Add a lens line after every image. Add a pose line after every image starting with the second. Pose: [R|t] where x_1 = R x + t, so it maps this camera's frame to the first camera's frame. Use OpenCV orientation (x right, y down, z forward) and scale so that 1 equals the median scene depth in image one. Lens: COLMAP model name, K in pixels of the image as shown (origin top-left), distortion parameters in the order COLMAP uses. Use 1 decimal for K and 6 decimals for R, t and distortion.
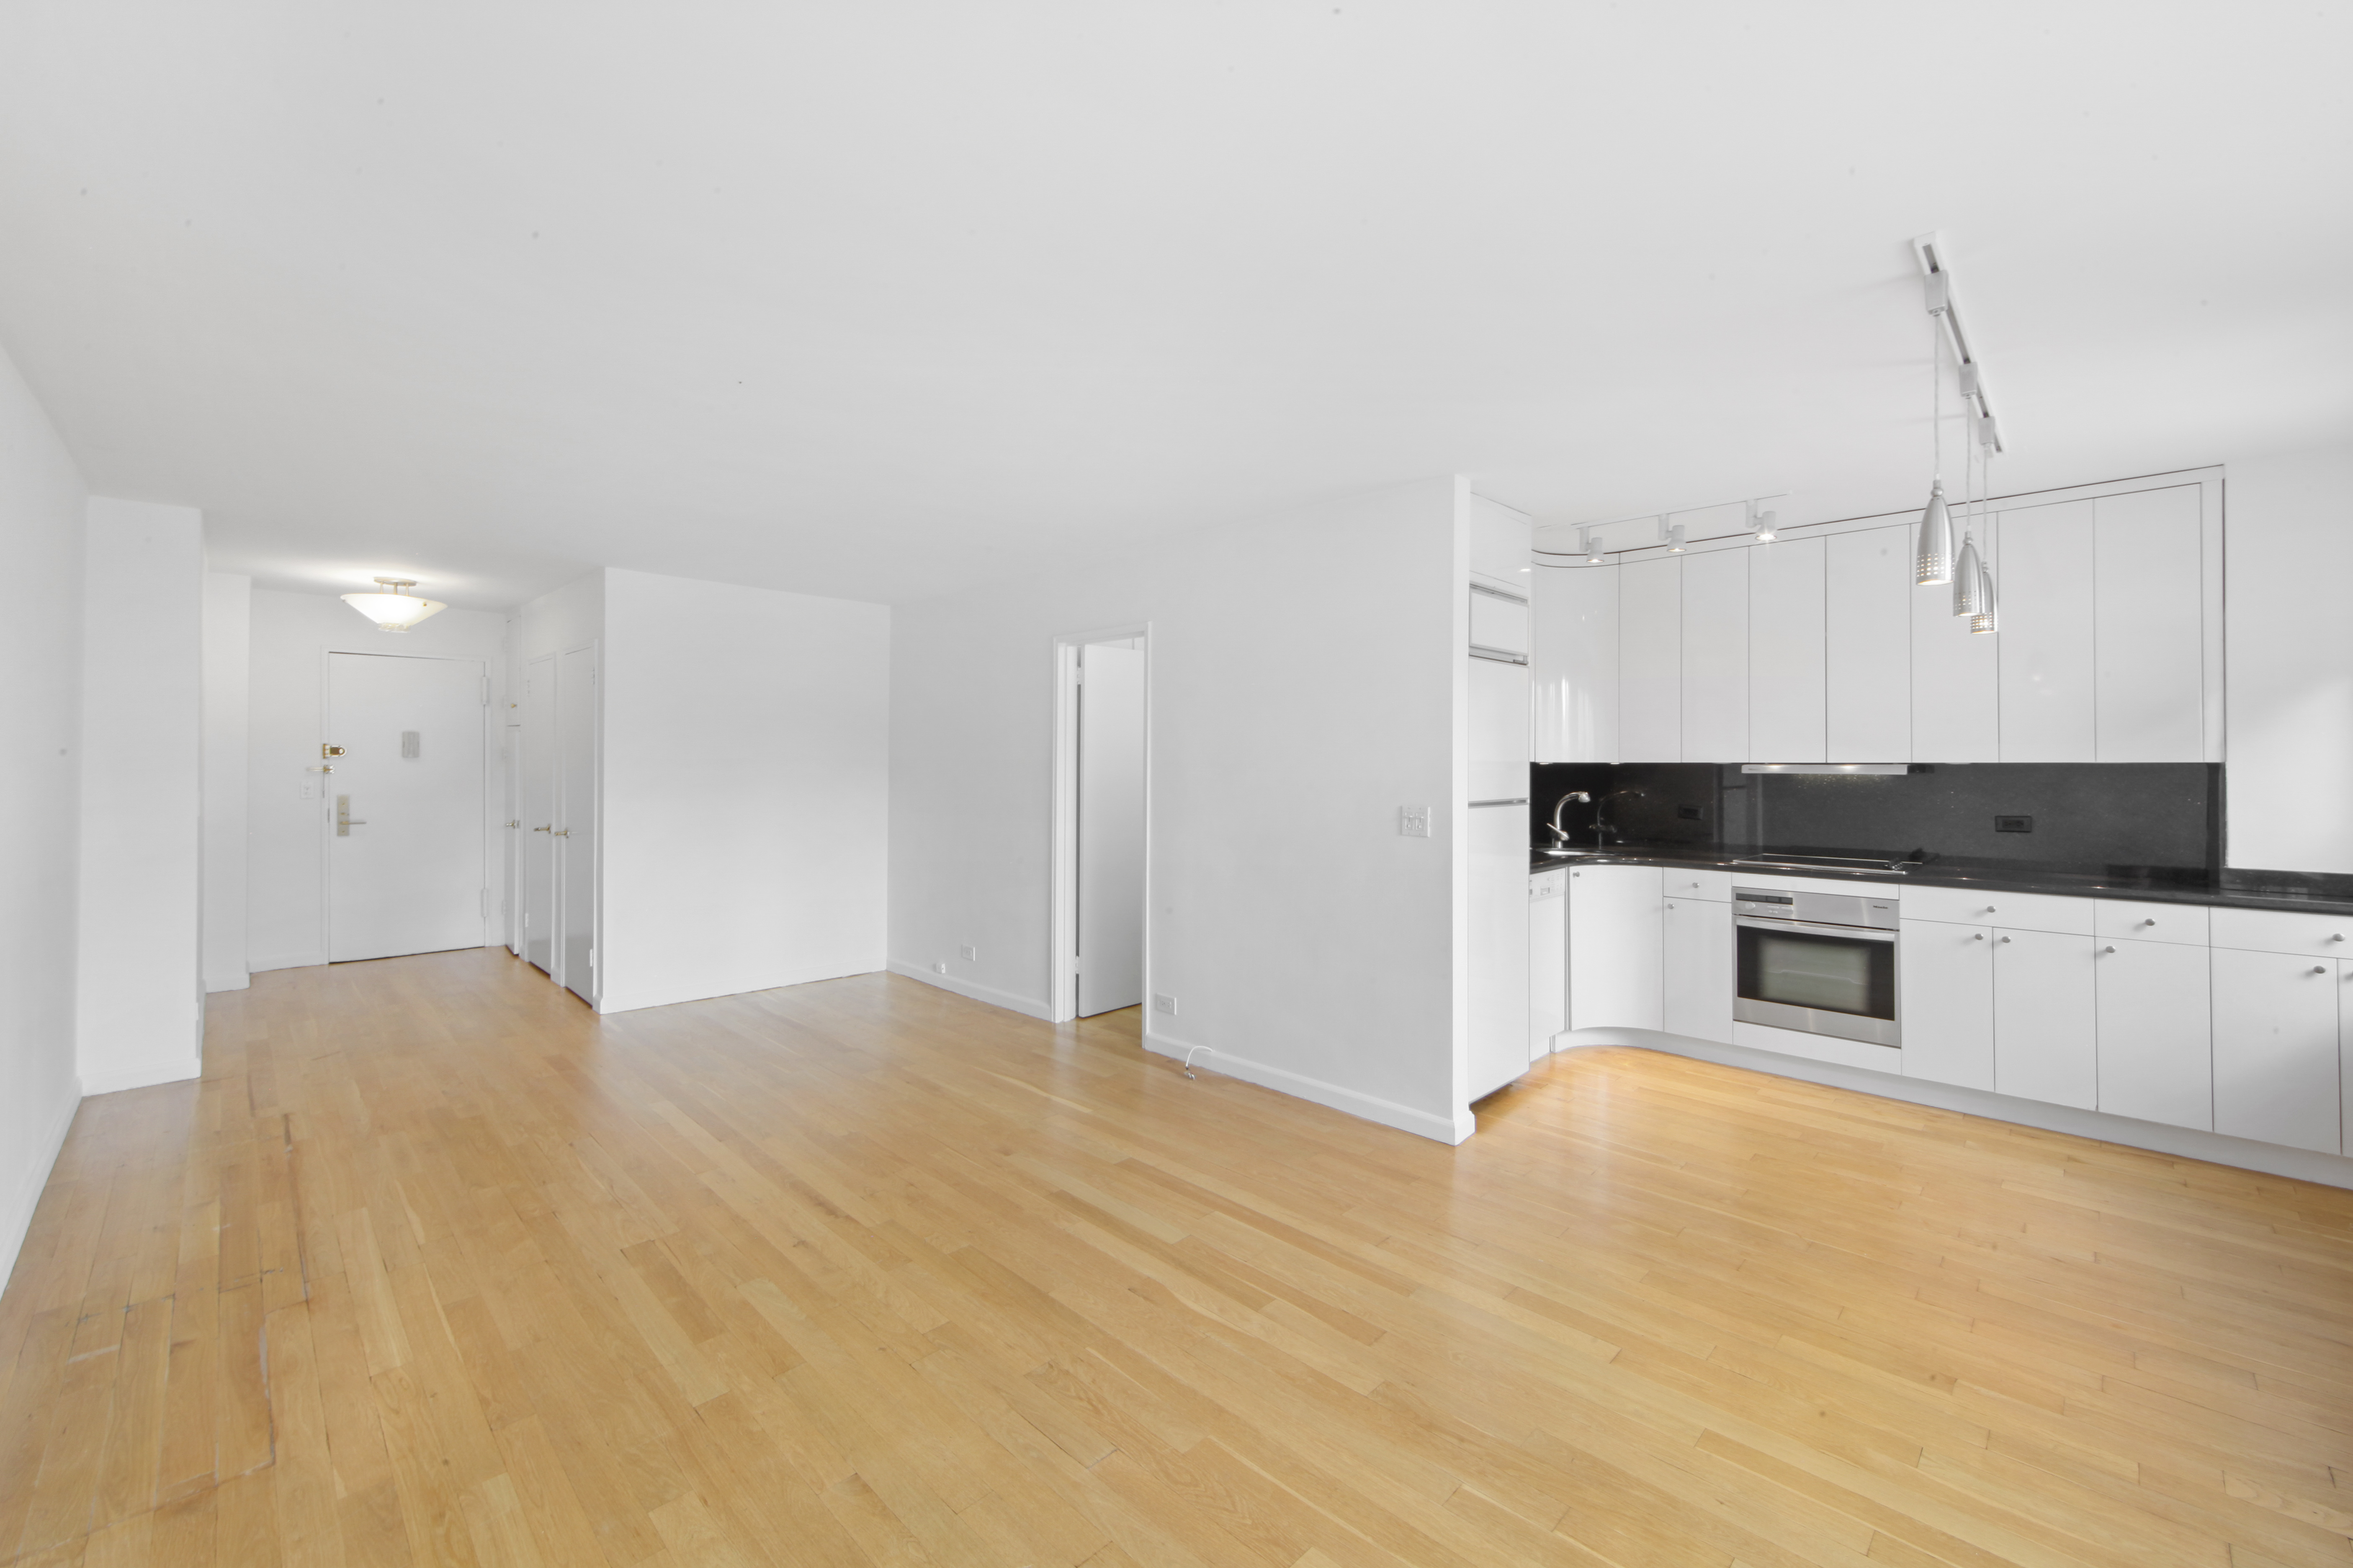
lens RADIAL K [[948.7, 0, 1166.6], [0, 948.7, 766.4], [0, 0, 1]] dist [0.002600, 0.000549]
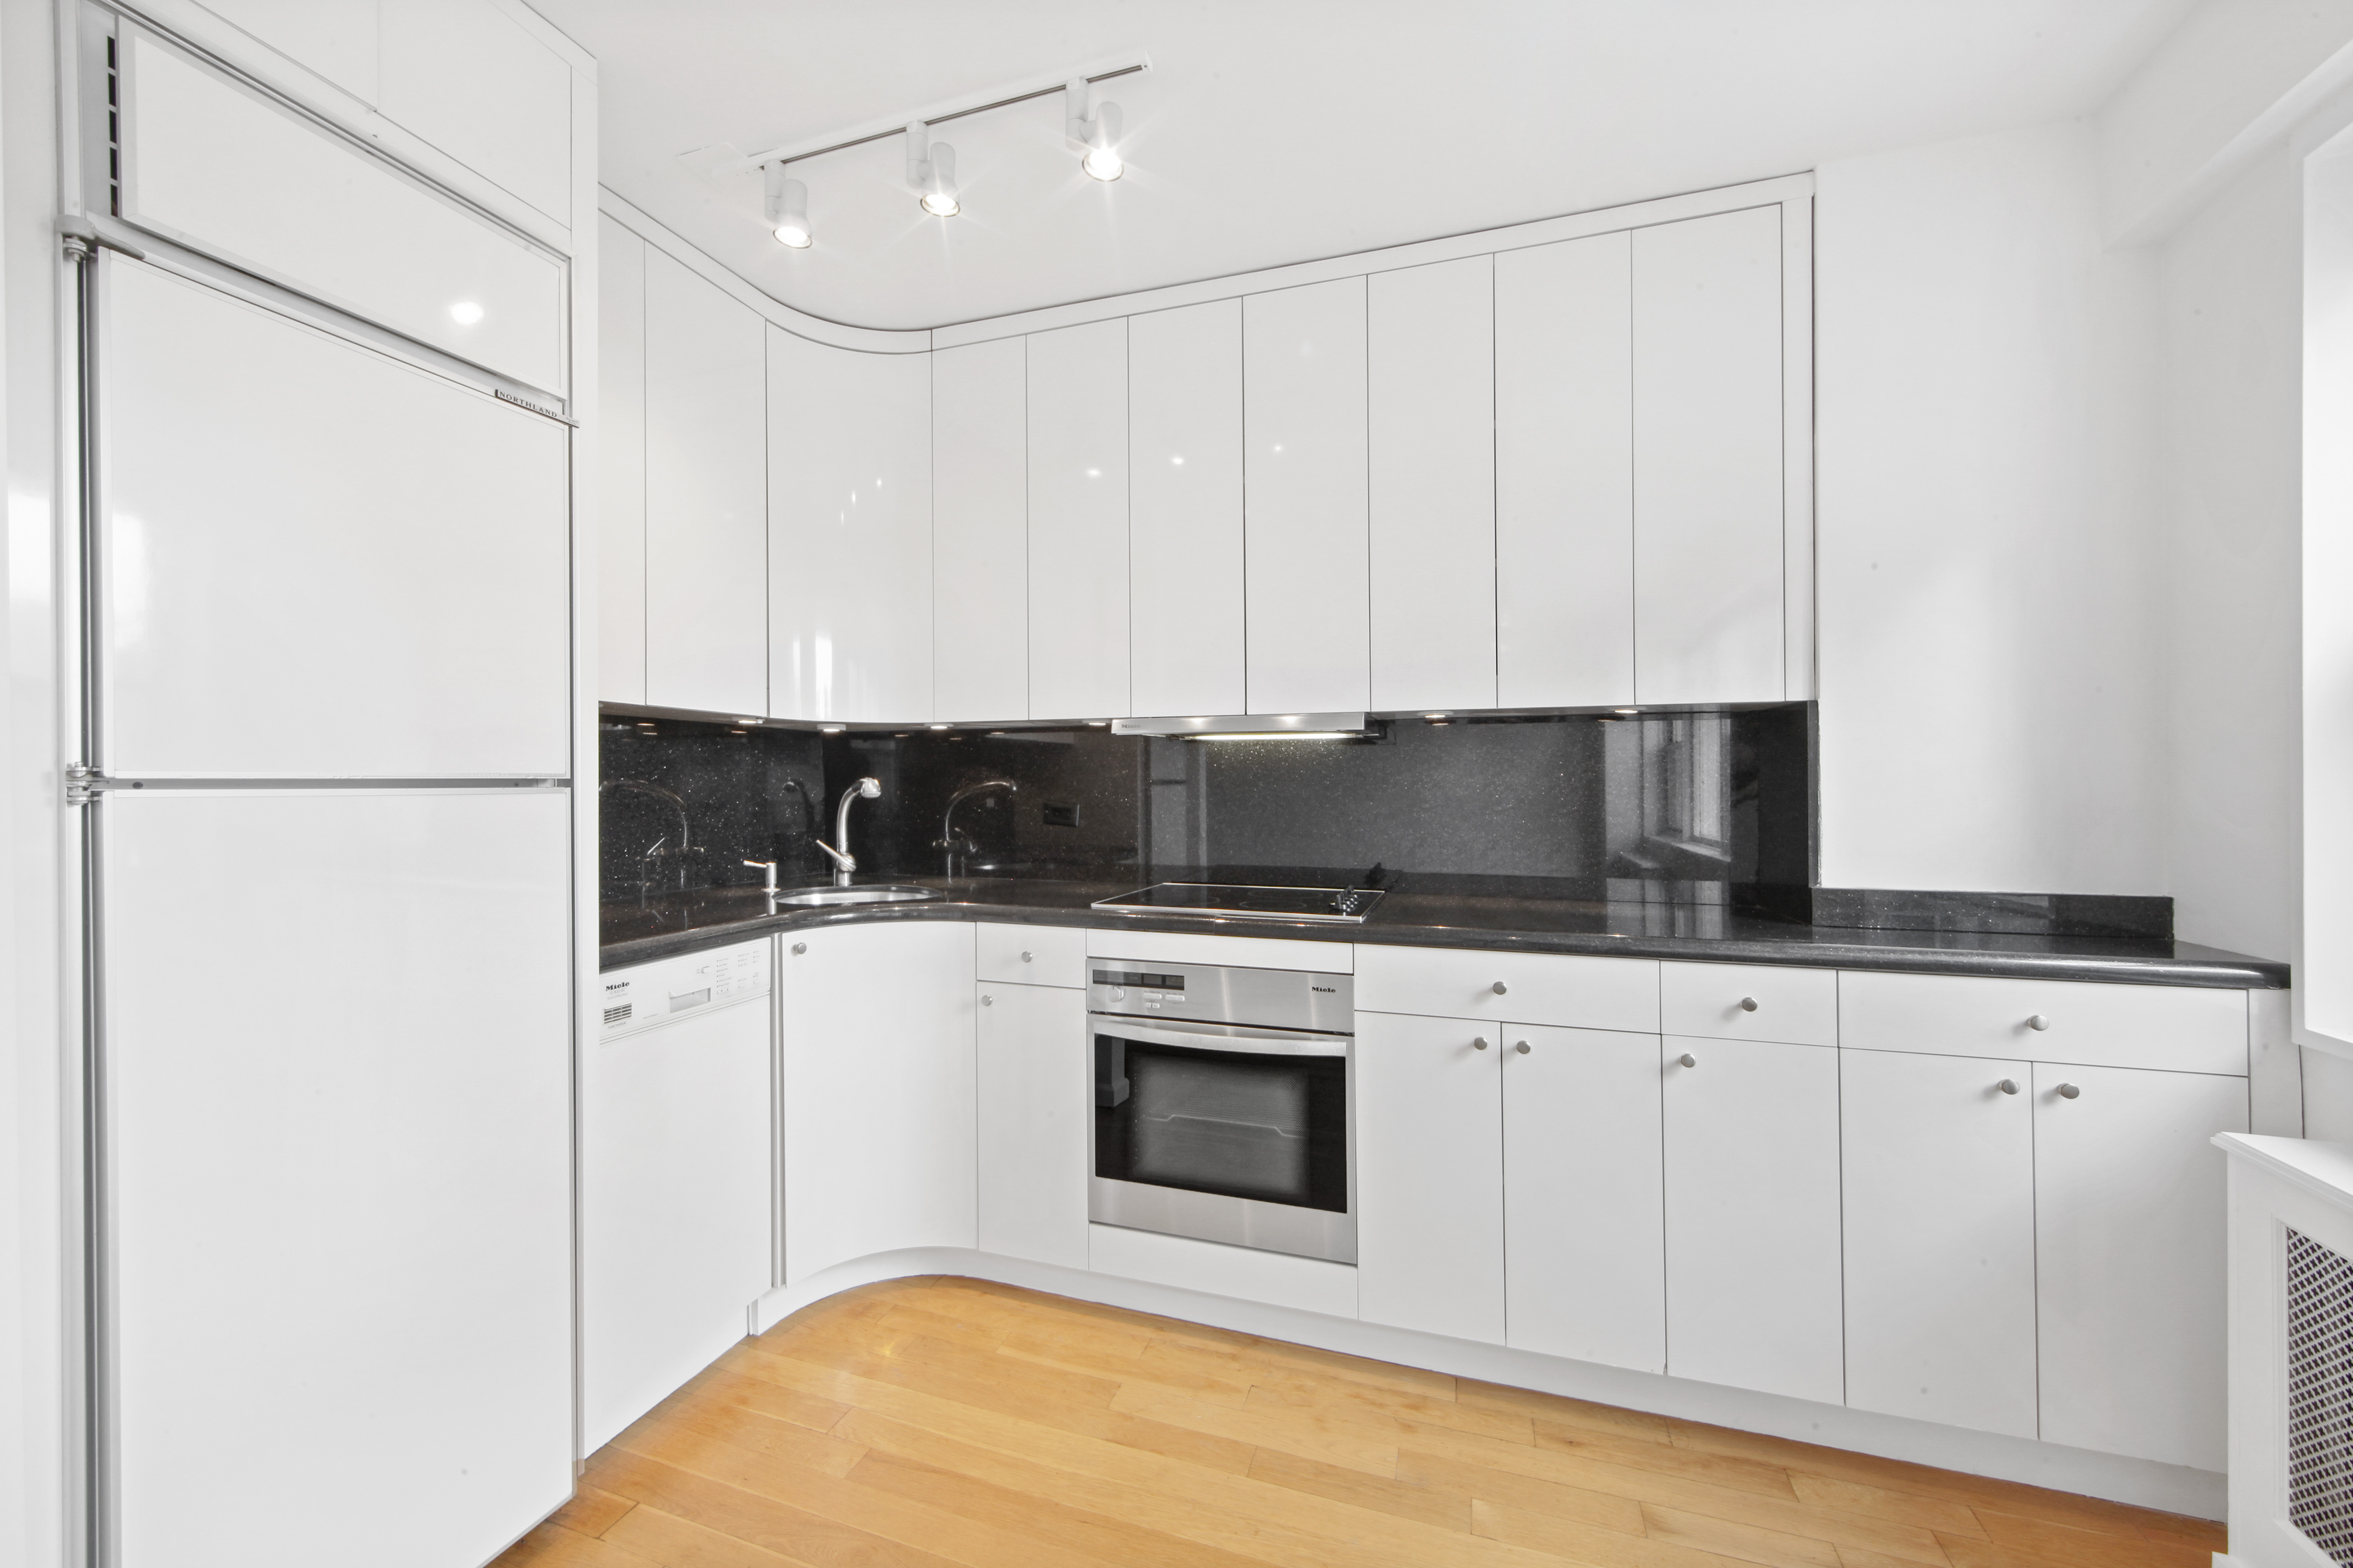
lens RADIAL K [[926.0, 0, 1176.5], [0, 926.0, 784.0], [0, 0, 1]] dist [-0.000441, -0.000044]
pose [[0.893229, 0.000454, 0.449602, 0.449555], [0.001567, 0.999990, -0.004123, 0.039909], [-0.449600, 0.004387, 0.893219, 0.581729]]
